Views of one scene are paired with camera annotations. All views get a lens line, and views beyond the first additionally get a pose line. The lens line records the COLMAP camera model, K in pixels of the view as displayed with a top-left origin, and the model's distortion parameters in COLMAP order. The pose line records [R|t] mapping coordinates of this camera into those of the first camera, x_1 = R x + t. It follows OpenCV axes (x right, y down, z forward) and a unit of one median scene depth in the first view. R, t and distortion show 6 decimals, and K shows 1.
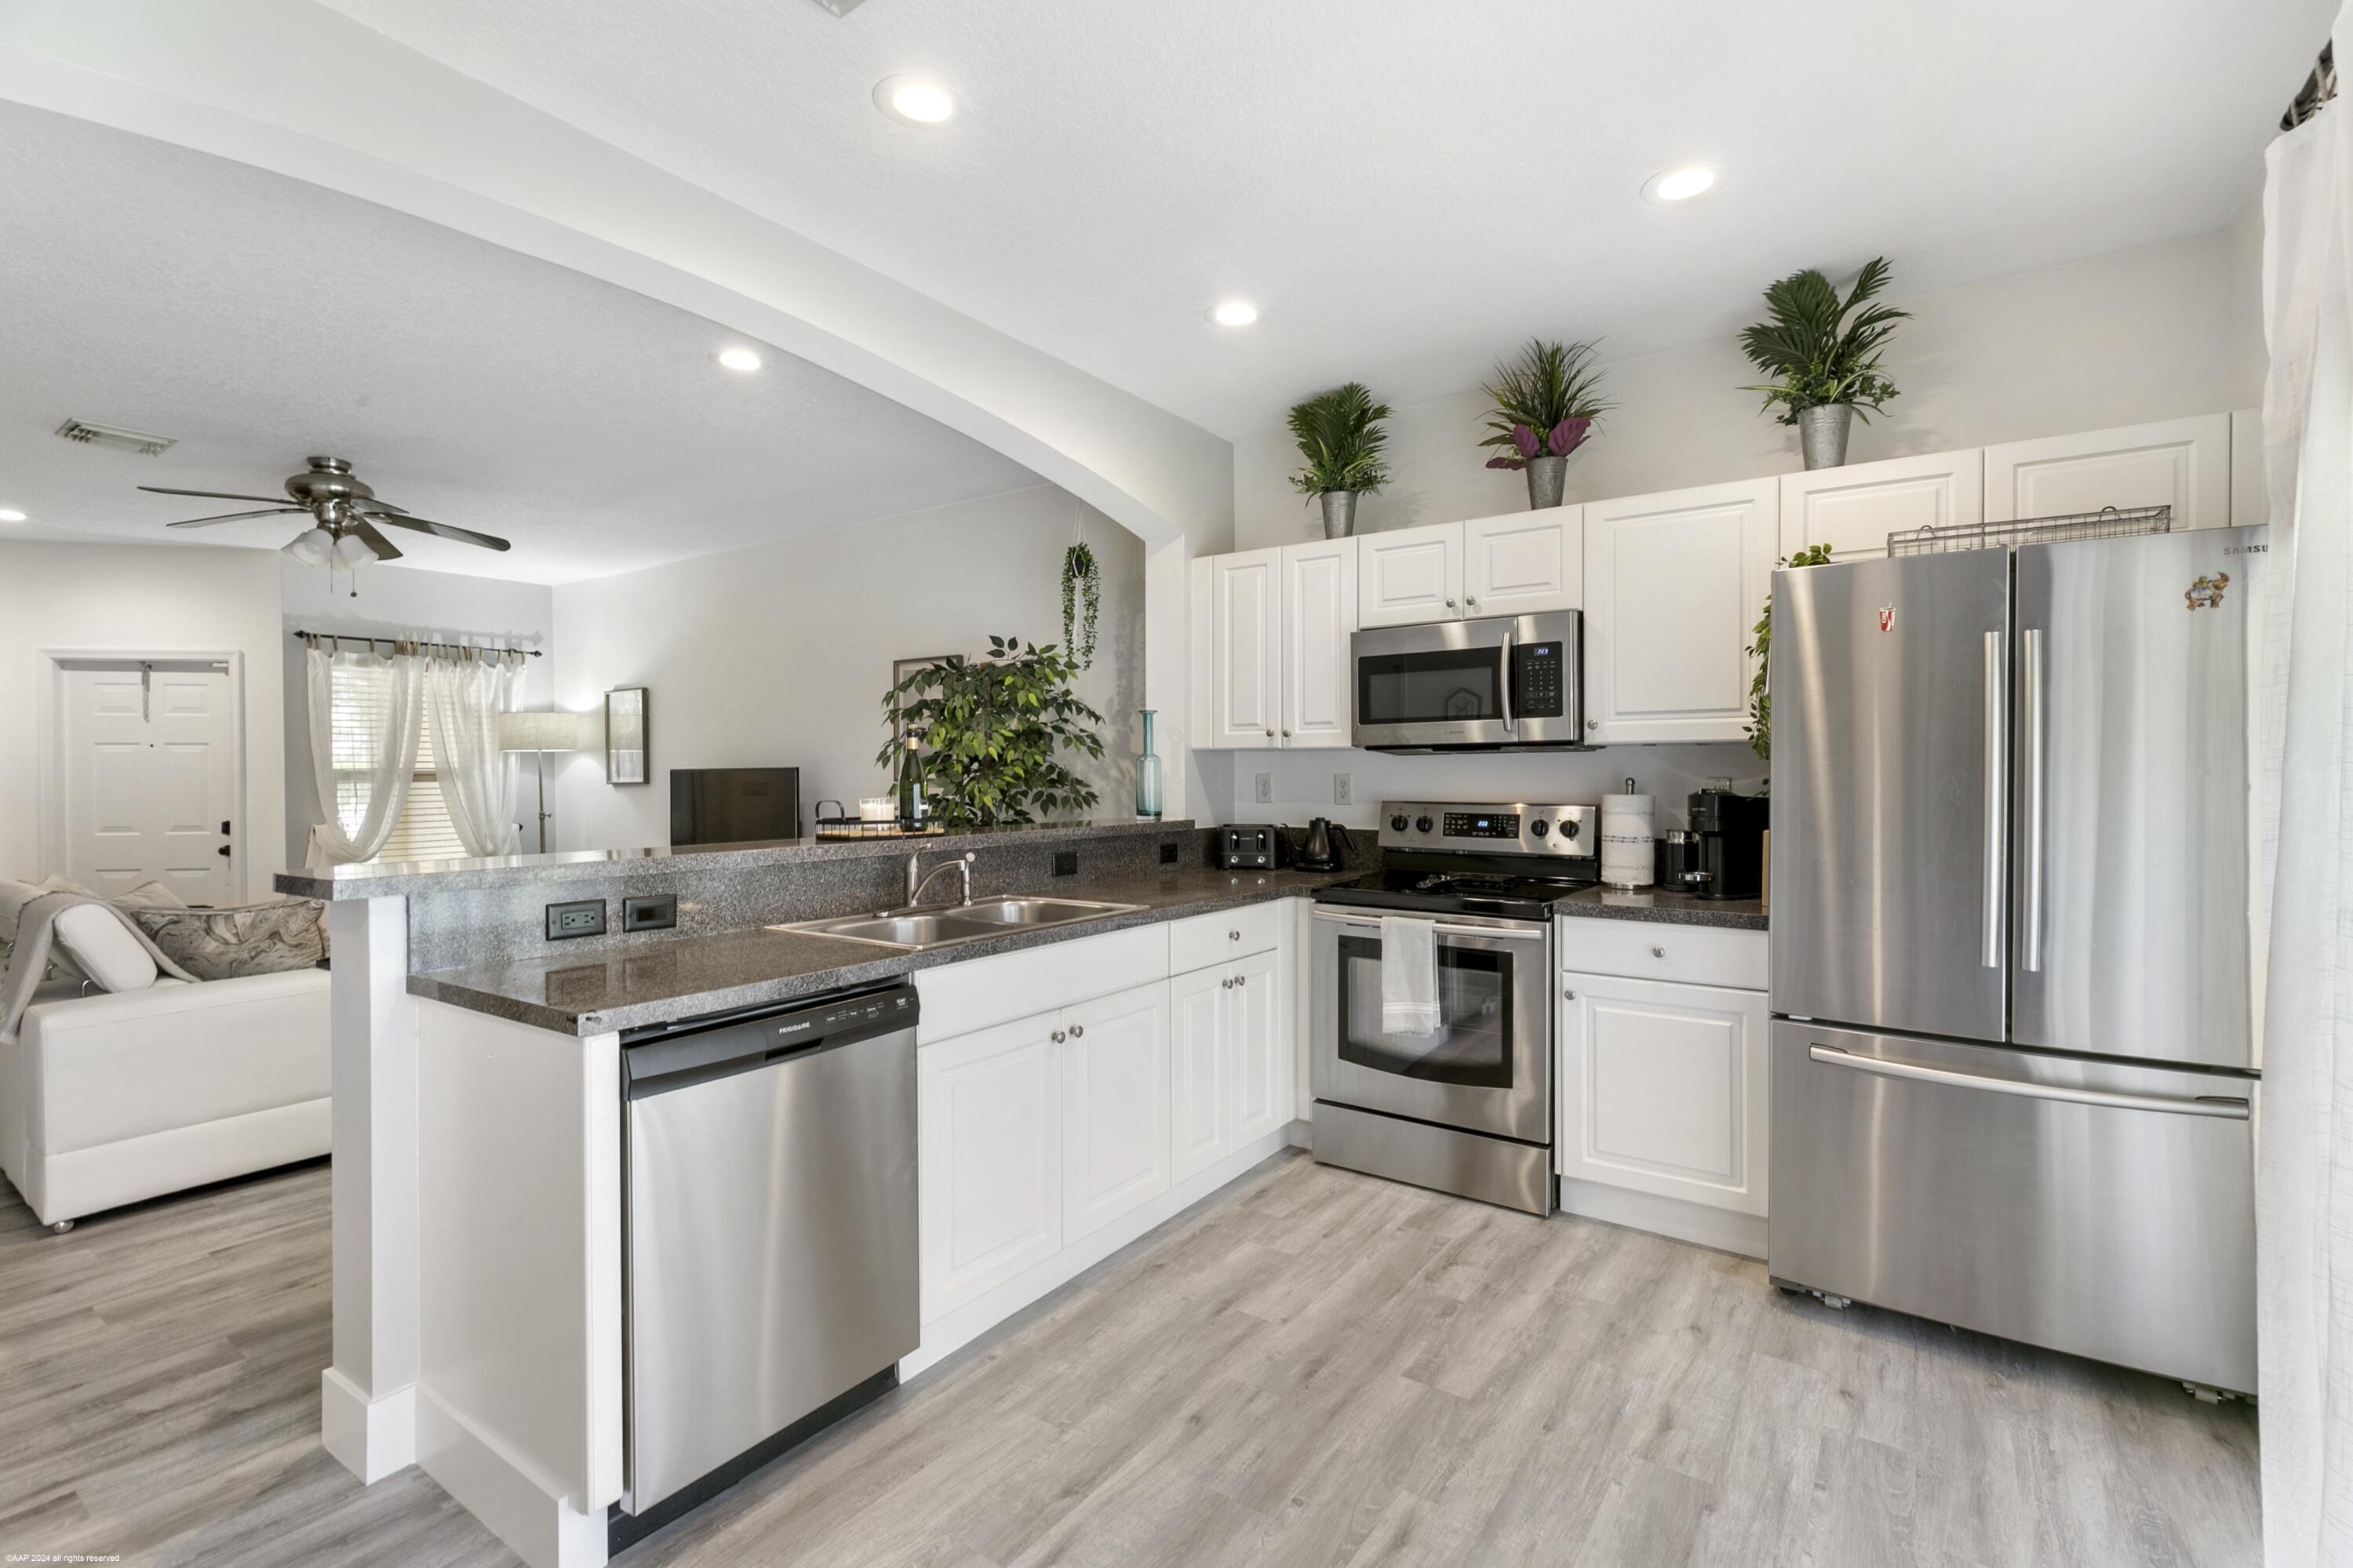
lens RADIAL K [[1060.8, 0, 1175.5], [0, 1060.8, 778.6], [0, 0, 1]] dist [-0.000279, -0.000127]
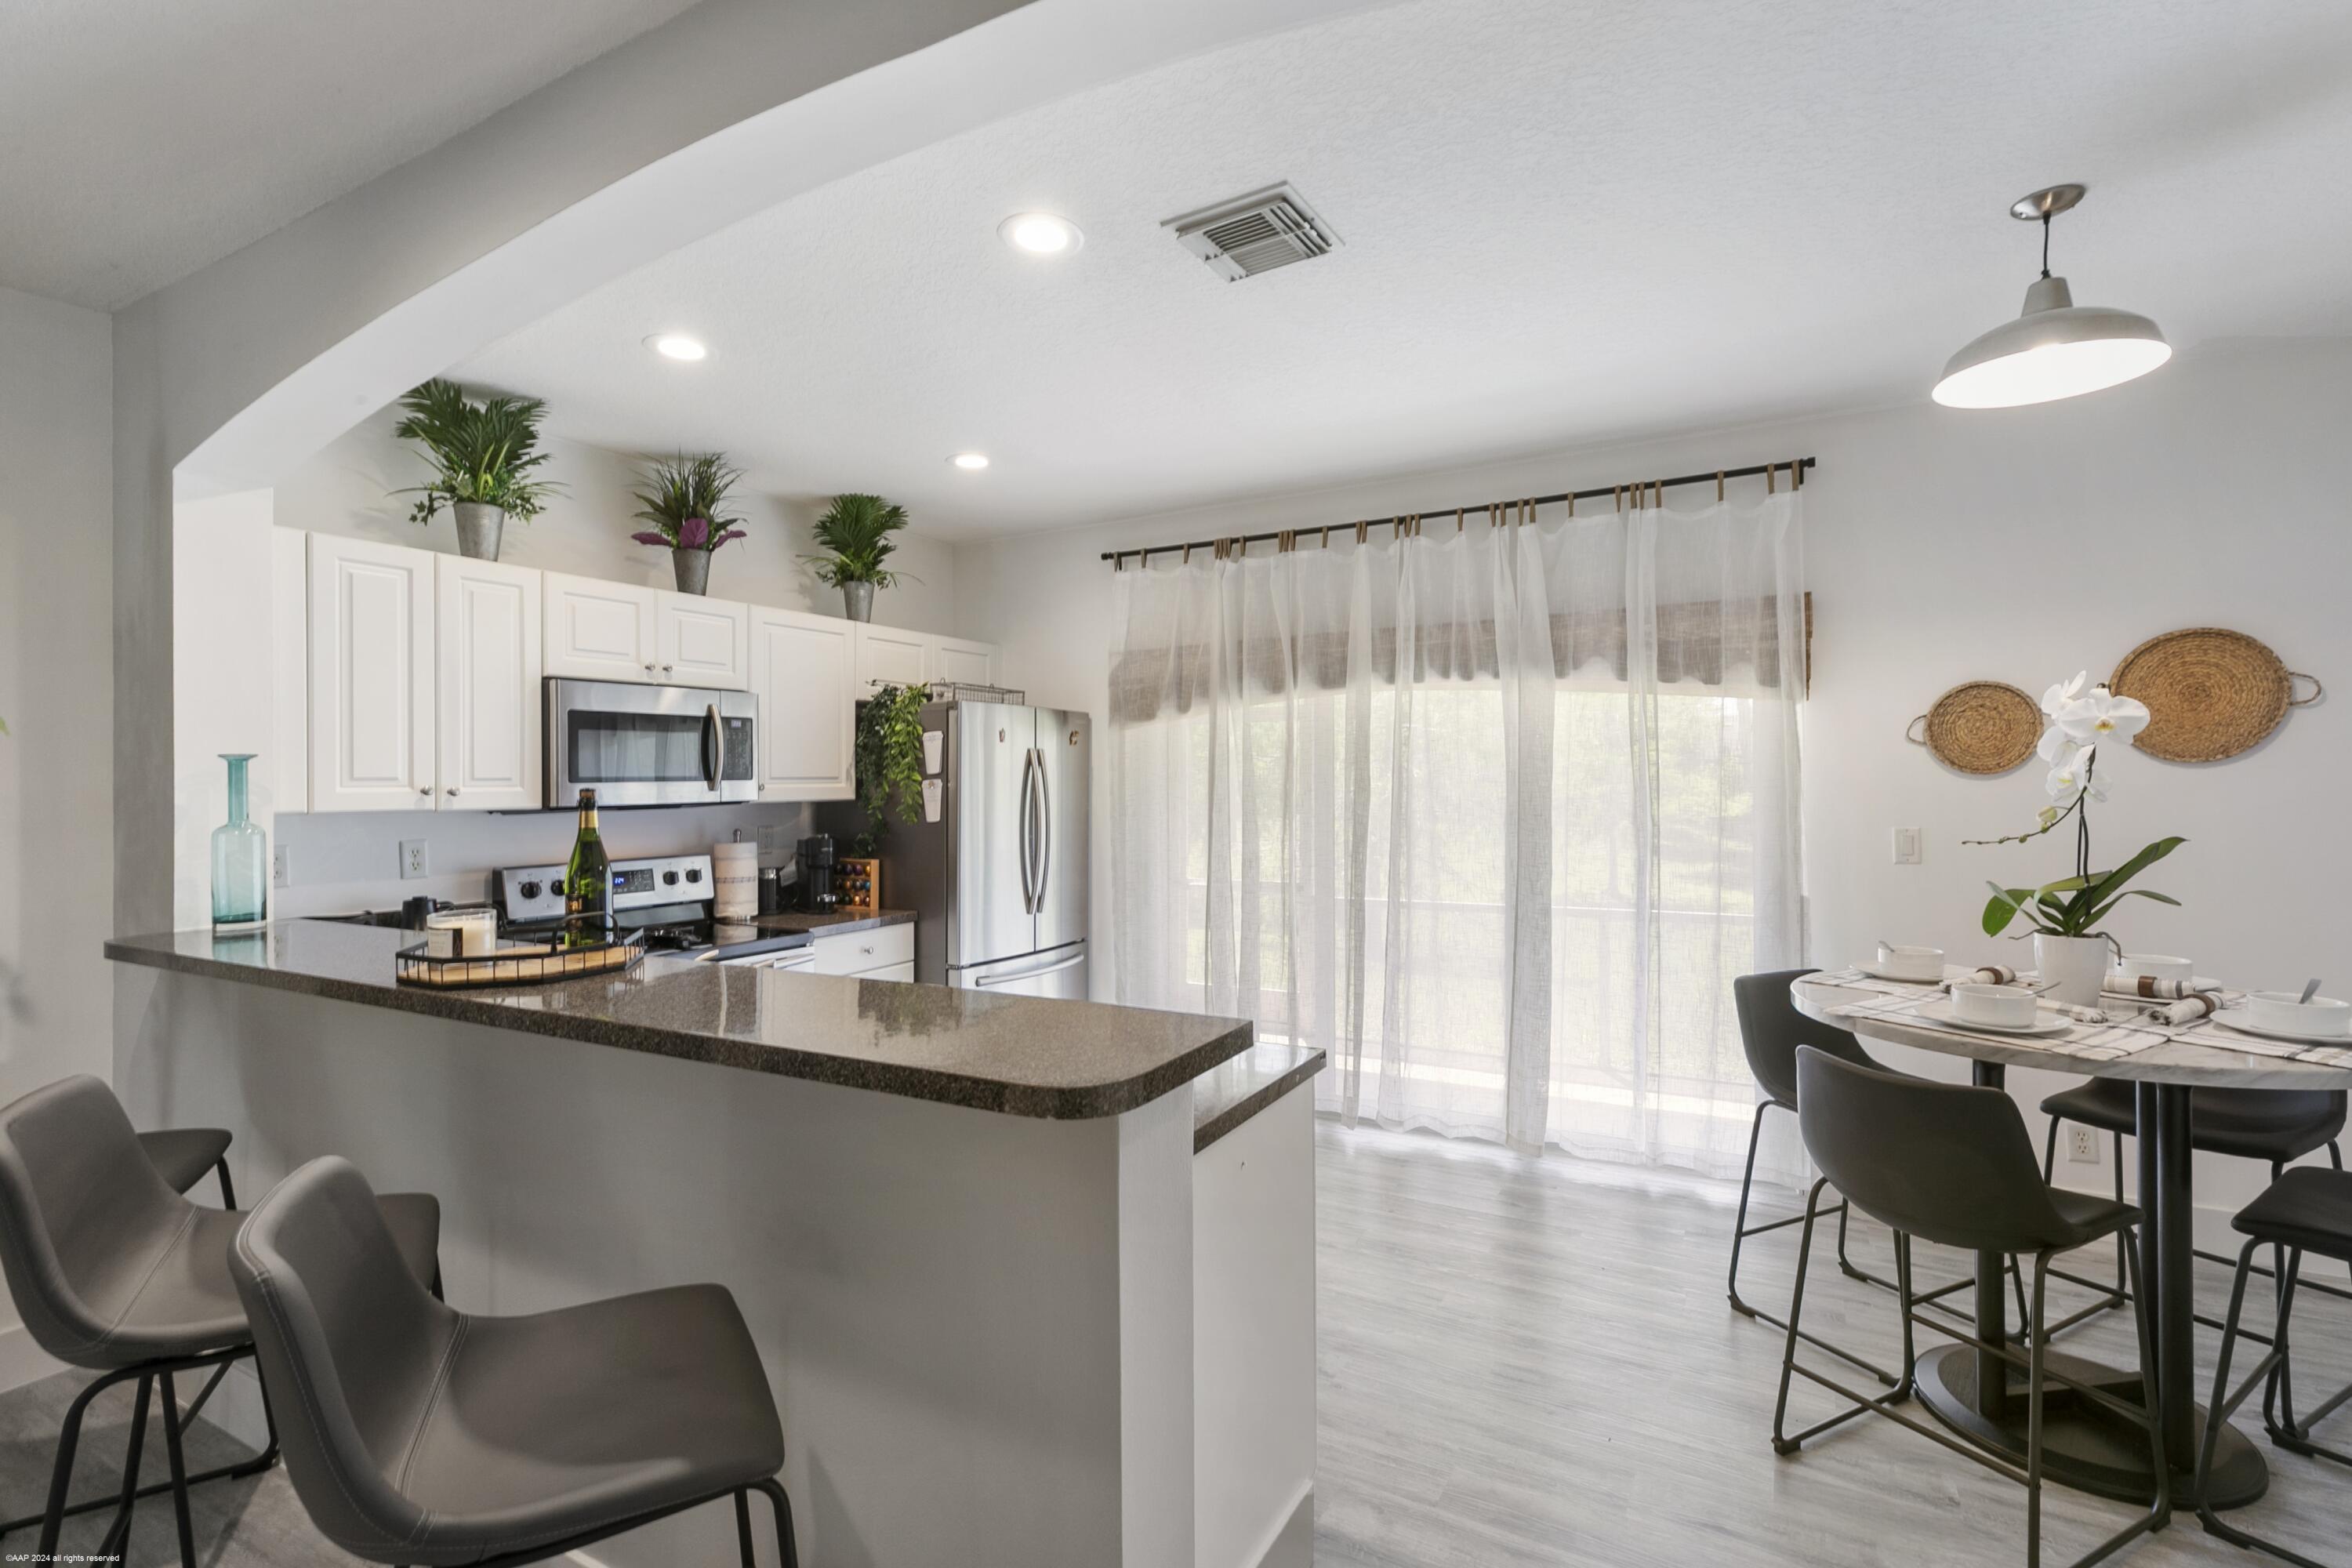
lens RADIAL K [[1060.5, 0, 1174.4], [0, 1060.5, 784.4], [0, 0, 1]] dist [-0.000279, -0.000127]
pose [[-0.109250, 0.001132, 0.994014, -0.796901], [0.012516, 0.999922, 0.000237, -0.044375], [-0.993936, 0.012467, -0.109255, 0.593221]]
